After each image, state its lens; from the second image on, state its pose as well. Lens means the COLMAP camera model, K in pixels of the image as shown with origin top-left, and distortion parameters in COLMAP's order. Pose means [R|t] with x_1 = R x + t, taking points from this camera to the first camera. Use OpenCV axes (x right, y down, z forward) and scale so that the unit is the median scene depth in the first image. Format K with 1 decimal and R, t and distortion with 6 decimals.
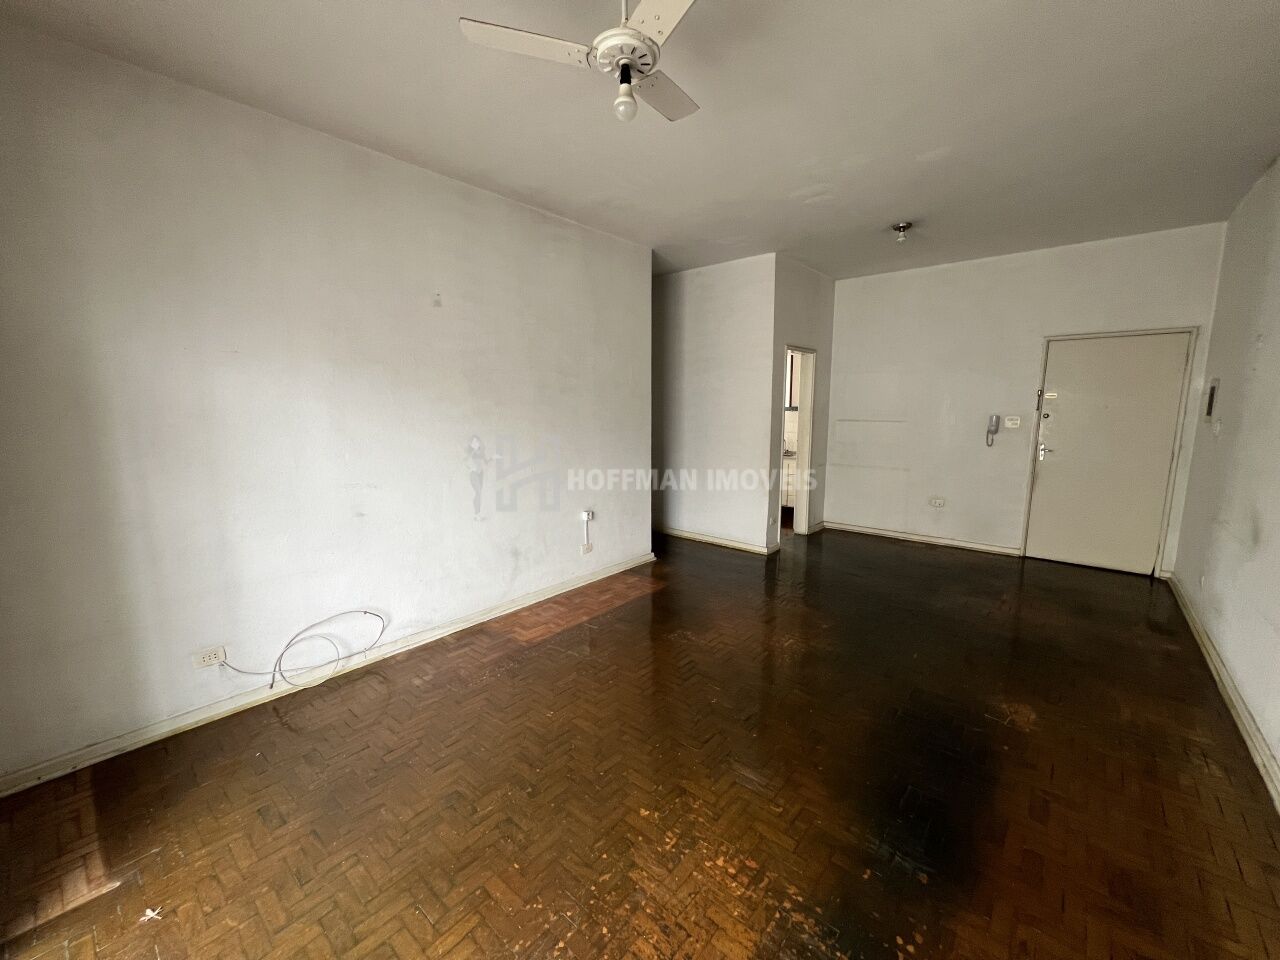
lens RADIAL K [[511.2, 0, 640.2], [0, 511.2, 483.8], [0, 0, 1]] dist [0.000949, 0.000000]
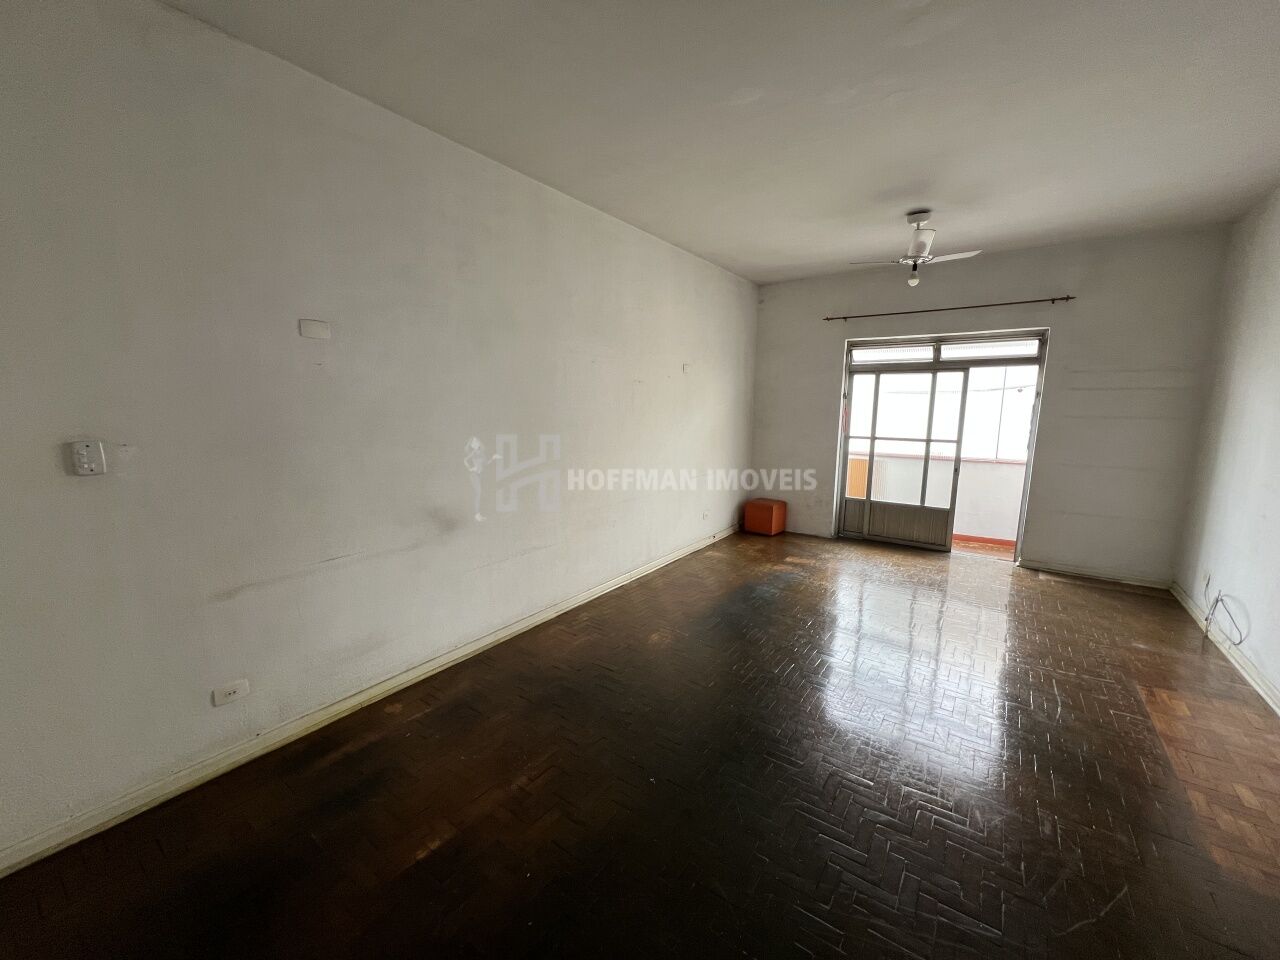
lens RADIAL K [[511.2, 0, 639.1], [0, 511.2, 475.1], [0, 0, 1]] dist [0.000949, 0.000000]
pose [[-0.995548, 0.013579, -0.093276, 0.690747], [-0.013485, 0.958872, 0.283520, -0.253432], [0.093290, 0.283515, -0.954419, 1.615410]]
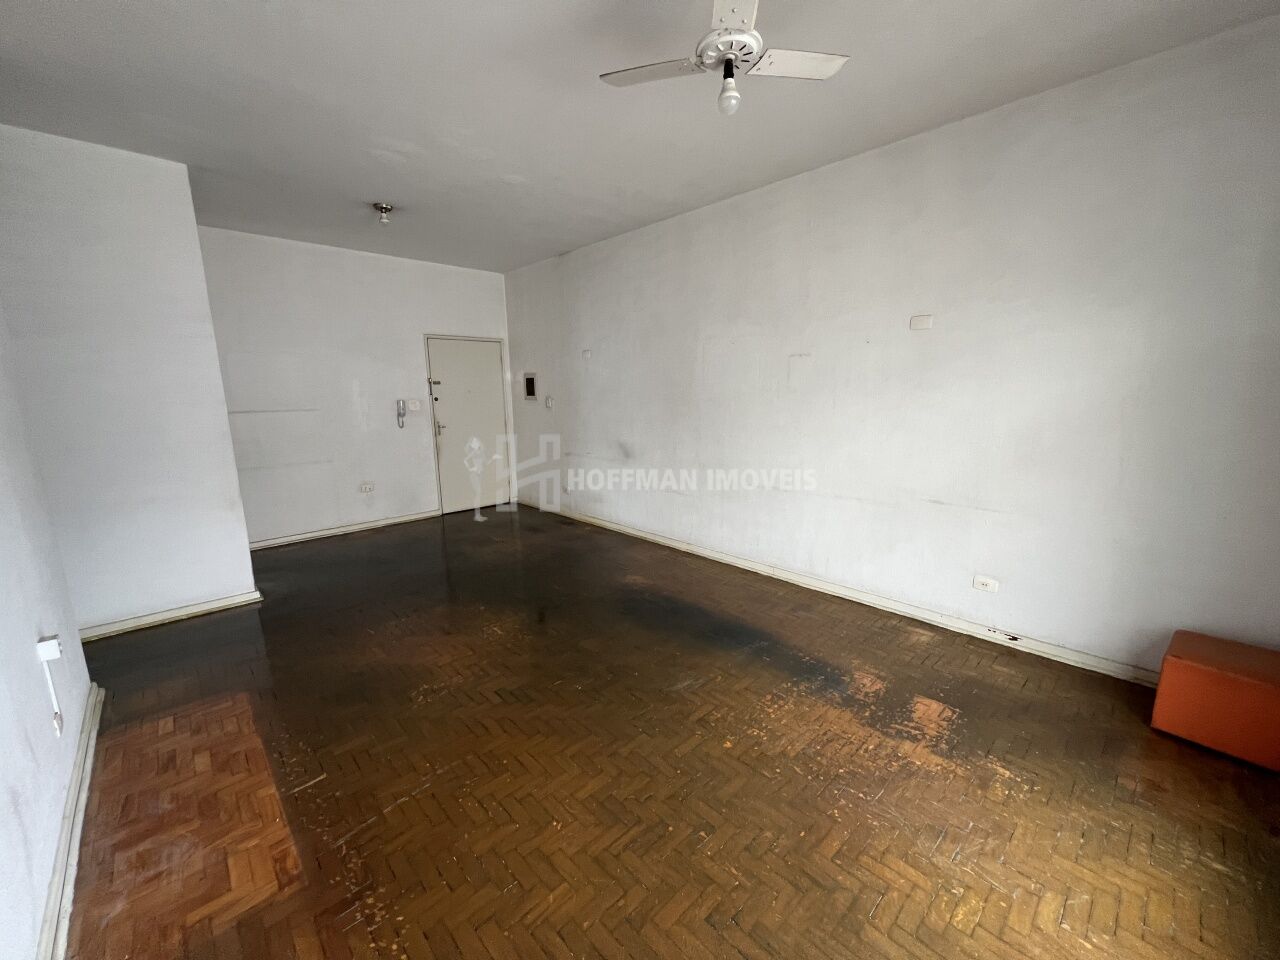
lens RADIAL K [[511.2, 0, 641.6], [0, 511.2, 483.2], [0, 0, 1]] dist [0.000949, 0.000000]
pose [[0.098618, -0.182332, 0.978279, -0.583548], [0.164074, 0.972596, 0.164733, -0.081807], [-0.981506, 0.144265, 0.125832, 0.550279]]
